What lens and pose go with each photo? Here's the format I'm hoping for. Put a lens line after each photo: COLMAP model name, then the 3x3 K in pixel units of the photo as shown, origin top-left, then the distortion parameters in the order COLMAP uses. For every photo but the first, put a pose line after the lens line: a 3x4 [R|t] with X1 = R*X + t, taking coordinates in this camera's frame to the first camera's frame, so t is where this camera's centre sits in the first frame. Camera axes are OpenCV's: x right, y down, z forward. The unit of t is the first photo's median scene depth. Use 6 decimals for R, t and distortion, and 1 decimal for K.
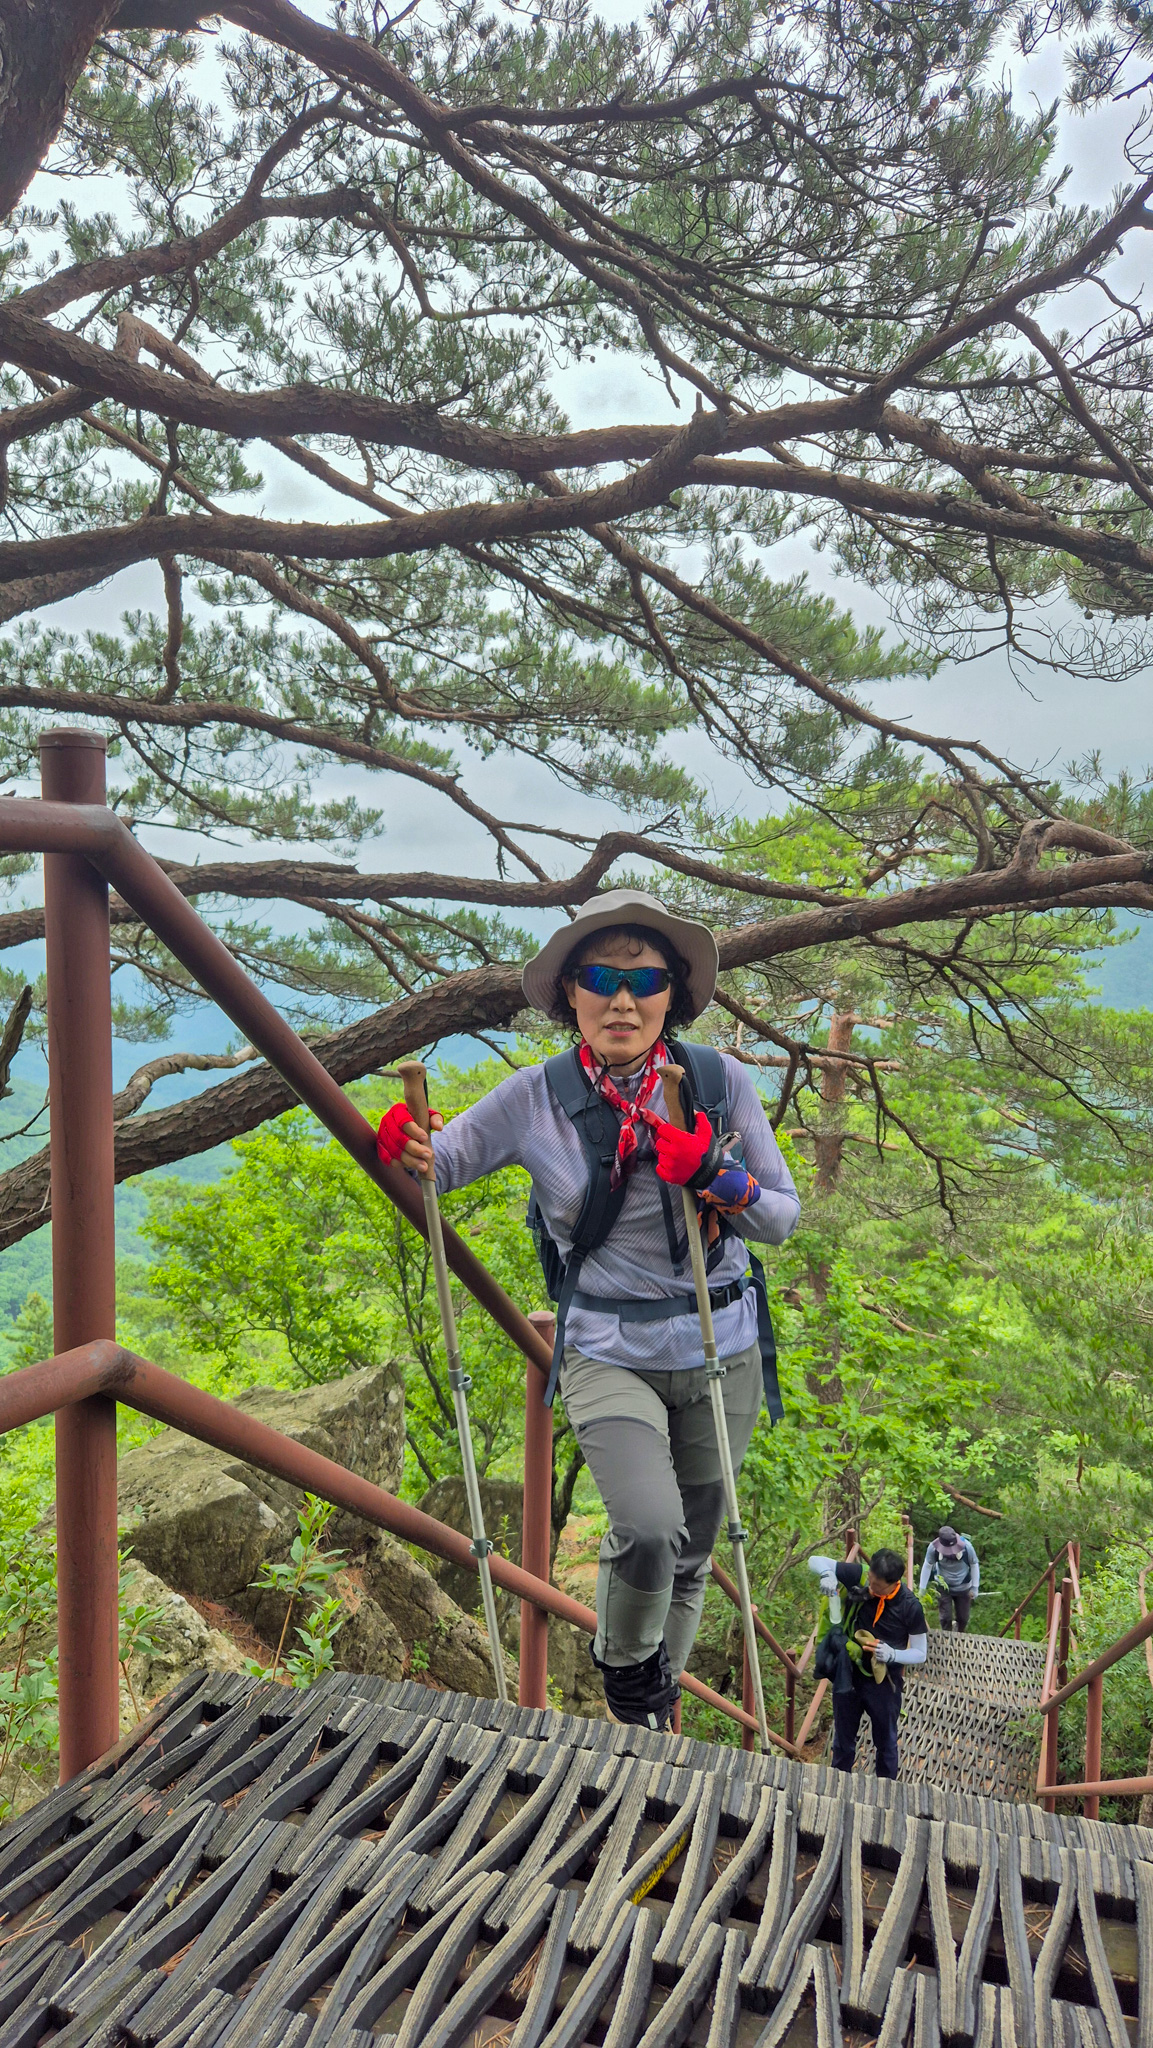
lens RADIAL K [[1377.3, 0, 591.7], [0, 1377.3, 1019.4], [0, 0, 1]] dist [0.081342, -0.065471]
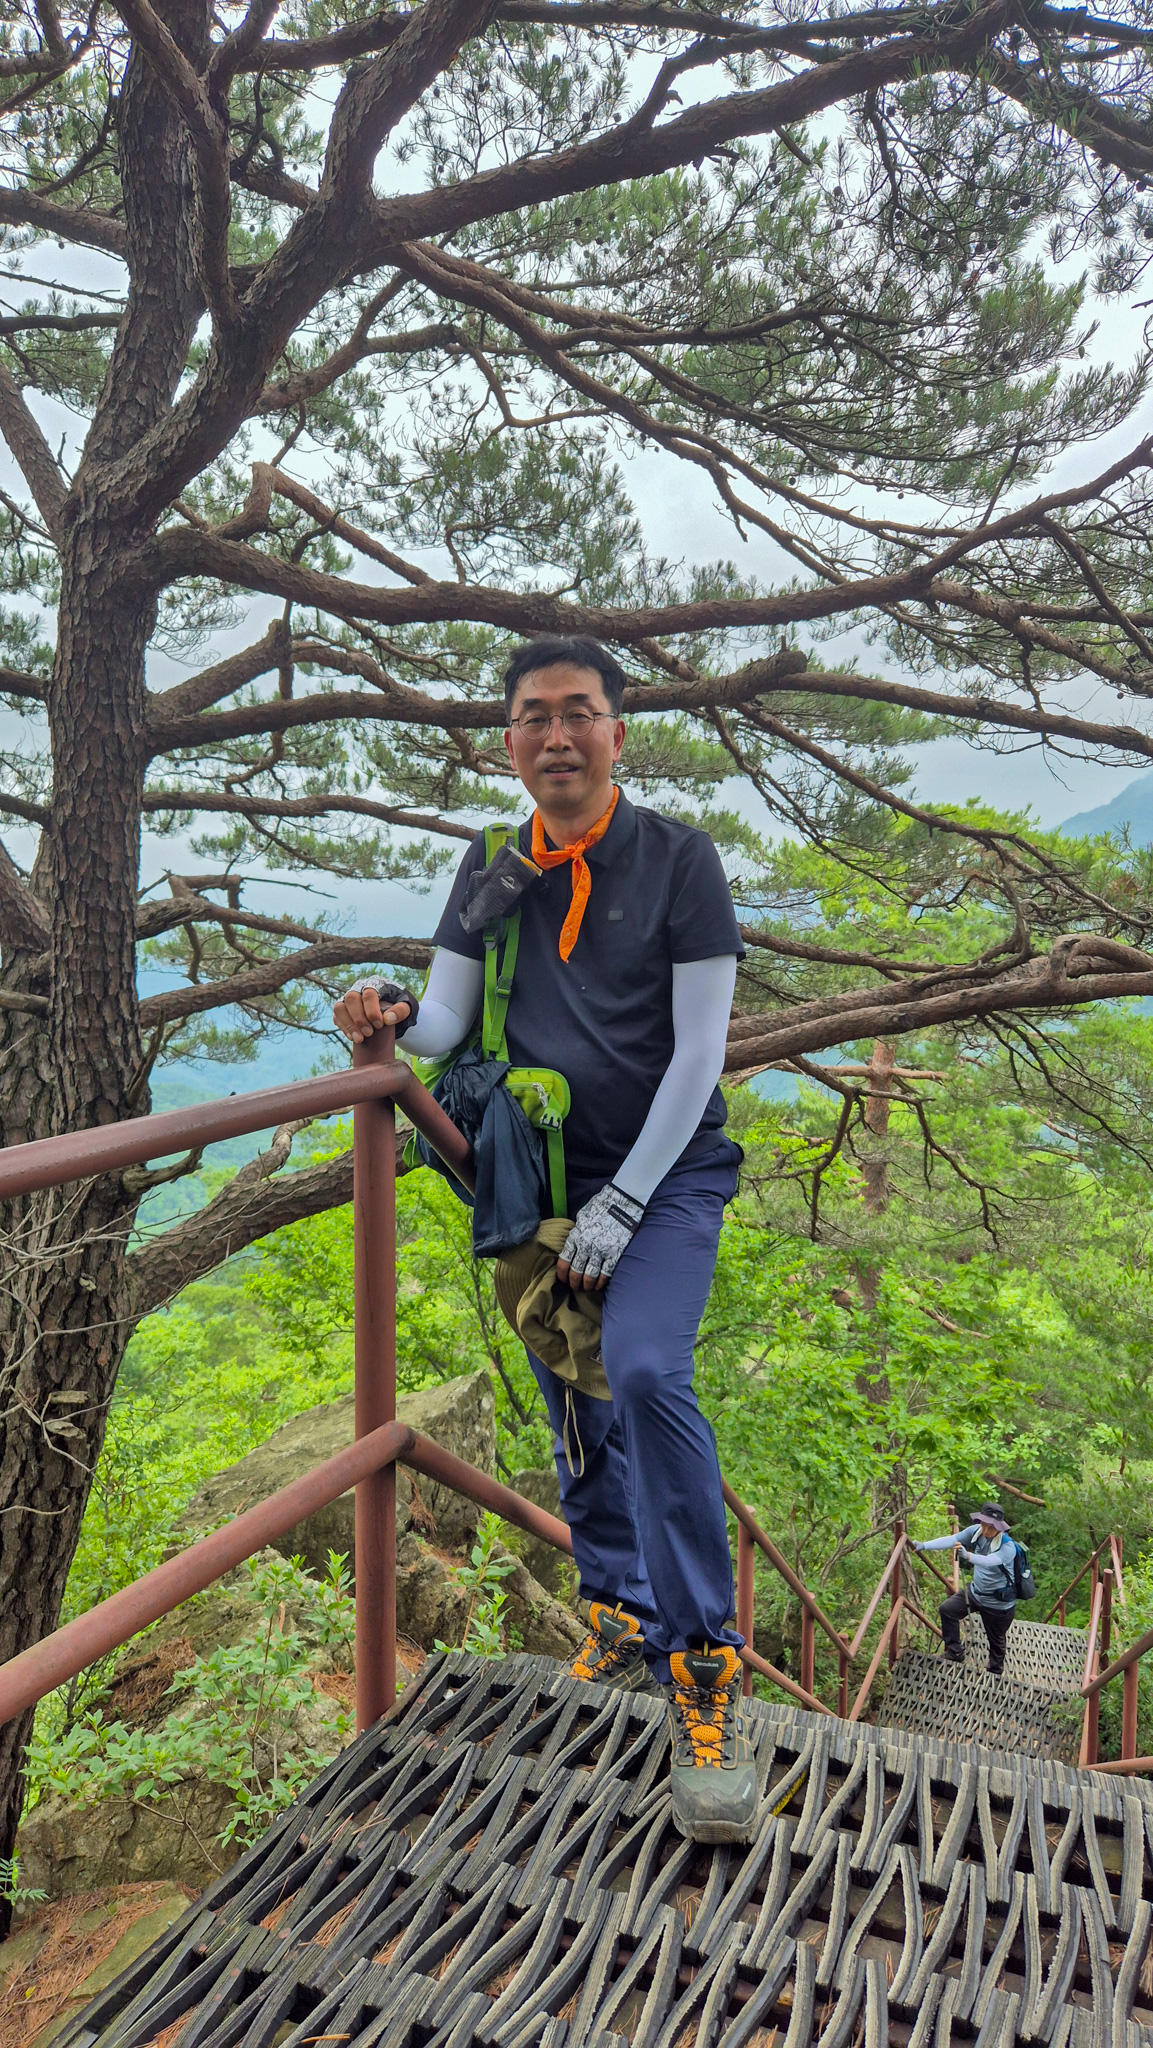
lens RADIAL K [[1363.8, 0, 576.5], [0, 1363.8, 1024.0], [0, 0, 1]] dist [0.077942, -0.057012]
pose [[0.999118, -0.006400, -0.041507, -0.027283], [0.006884, 0.999910, 0.011524, -0.053144], [0.041429, -0.011800, 0.999072, -0.110470]]
